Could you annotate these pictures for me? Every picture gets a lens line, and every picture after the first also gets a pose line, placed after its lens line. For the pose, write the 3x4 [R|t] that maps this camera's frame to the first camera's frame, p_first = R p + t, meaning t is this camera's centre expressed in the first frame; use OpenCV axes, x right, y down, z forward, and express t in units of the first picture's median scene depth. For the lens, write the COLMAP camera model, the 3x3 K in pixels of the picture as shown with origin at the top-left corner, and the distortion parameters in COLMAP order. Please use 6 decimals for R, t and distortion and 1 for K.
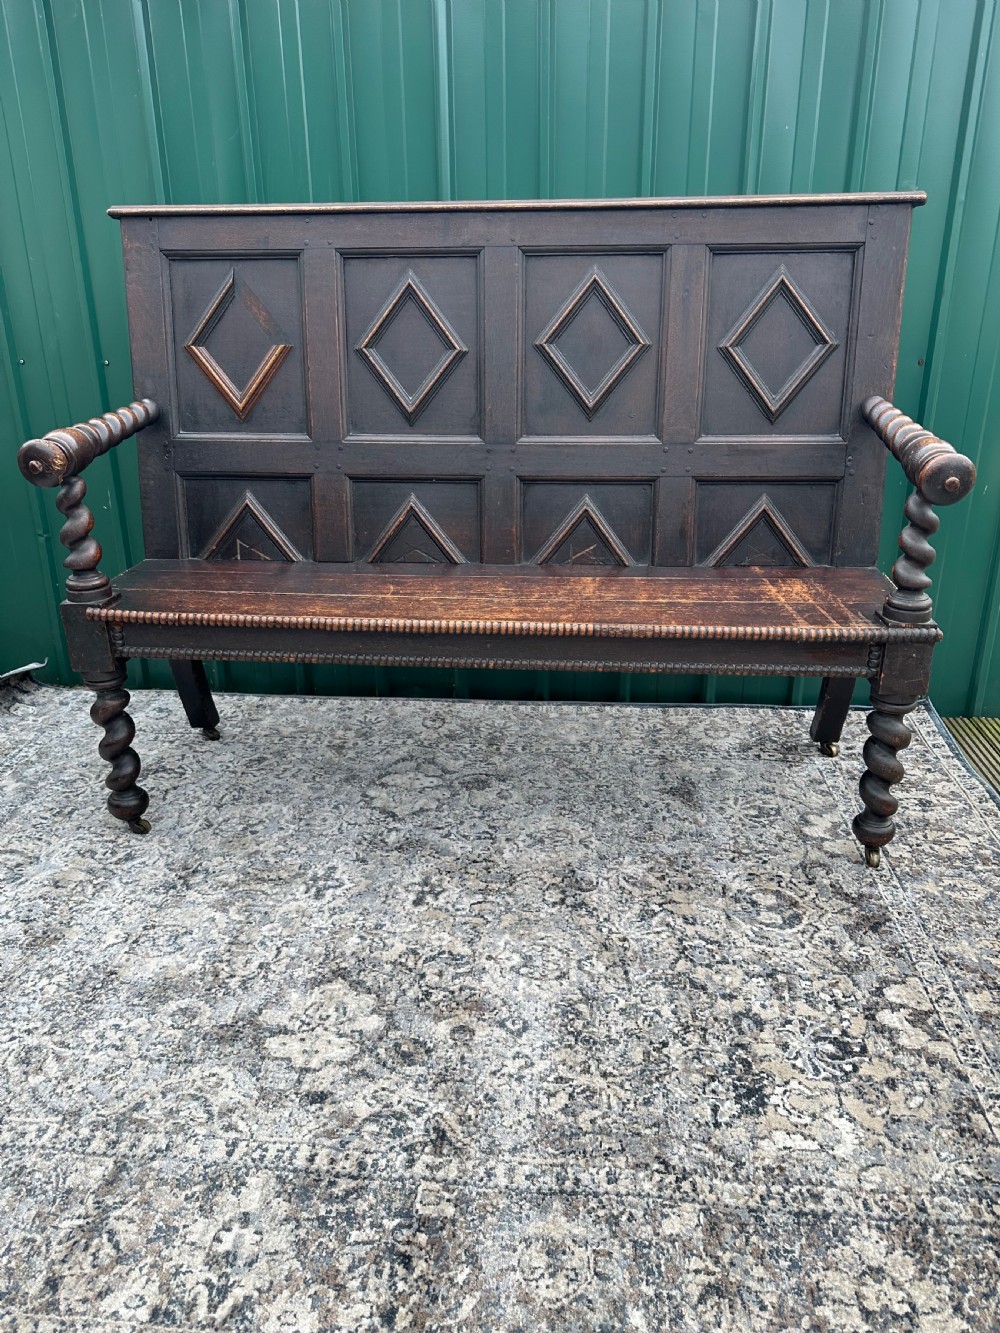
lens RADIAL K [[928.4, 0, 504.9], [0, 928.4, 666.9], [0, 0, 1]] dist [0.161949, -0.319934]
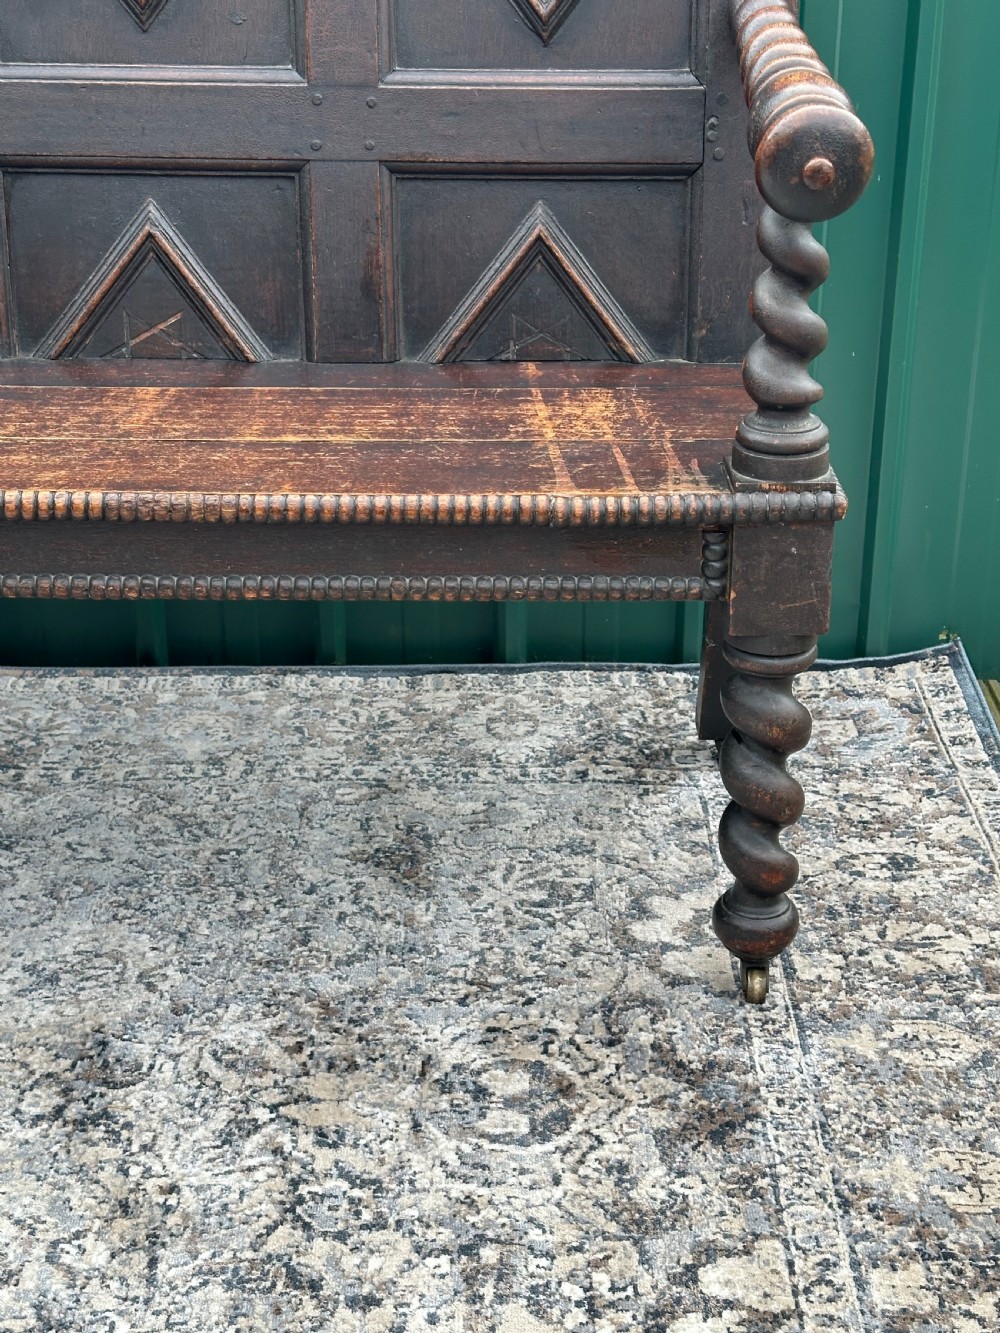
lens RADIAL K [[1992.6, 0, 514.4], [0, 1992.6, 667.4], [0, 0, 1]] dist [0.204345, -0.391415]
pose [[0.996500, -0.023513, 0.080220, 0.221100], [0.020474, 0.999049, 0.038507, 0.004920], [-0.081049, -0.036730, 0.996033, 0.026214]]
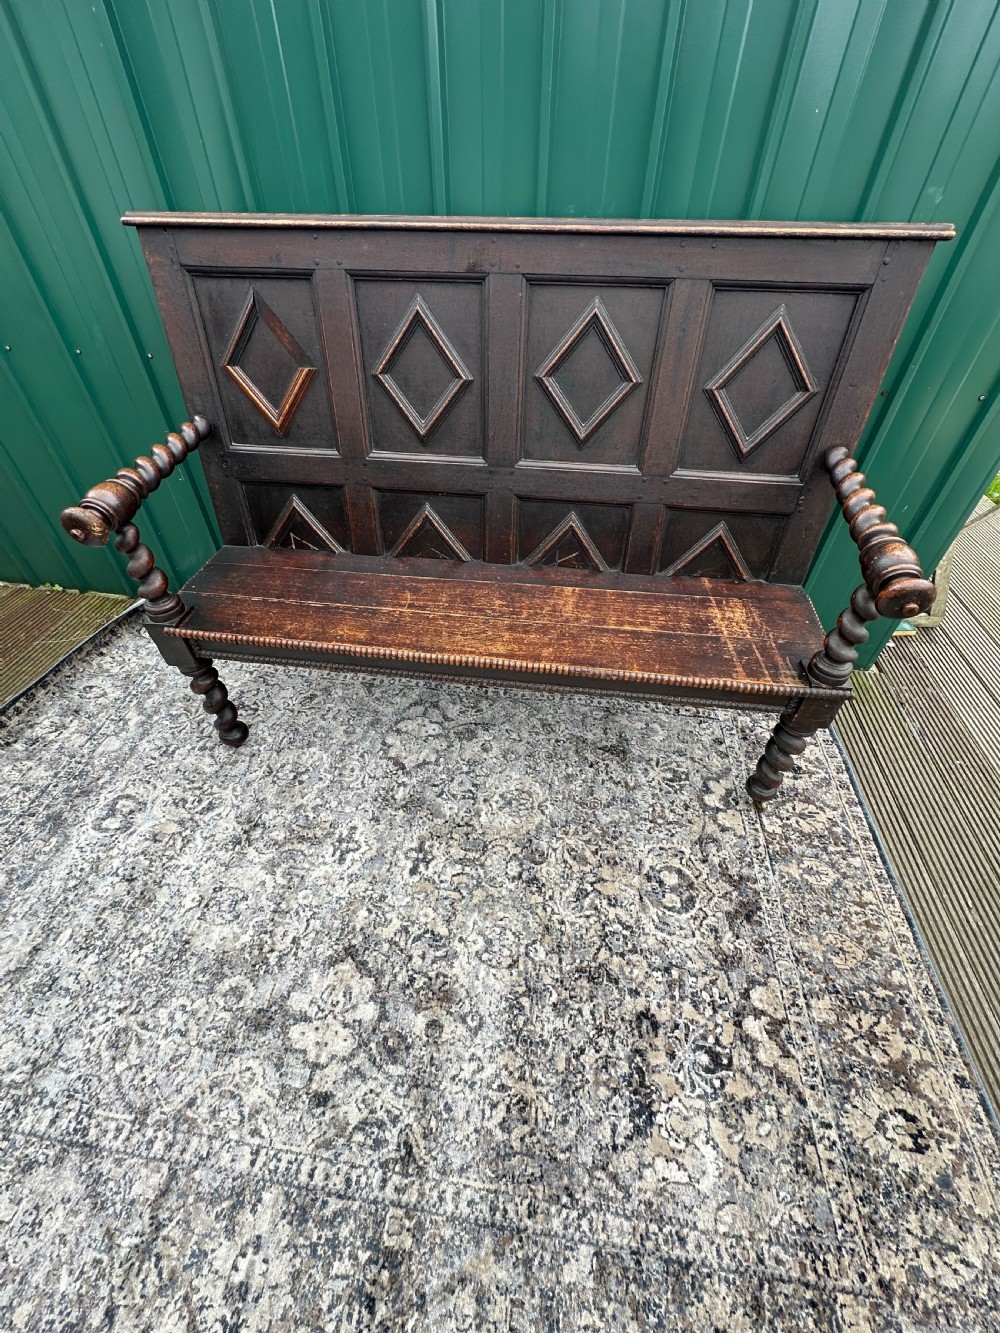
lens RADIAL K [[528.0, 0, 499.6], [0, 528.0, 668.6], [0, 0, 1]] dist [-0.001718, 0.000364]
pose [[0.998972, 0.039815, -0.021664, 0.039425], [-0.028788, 0.926472, 0.375260, -0.332624], [0.035012, -0.374251, 0.926666, 0.434888]]
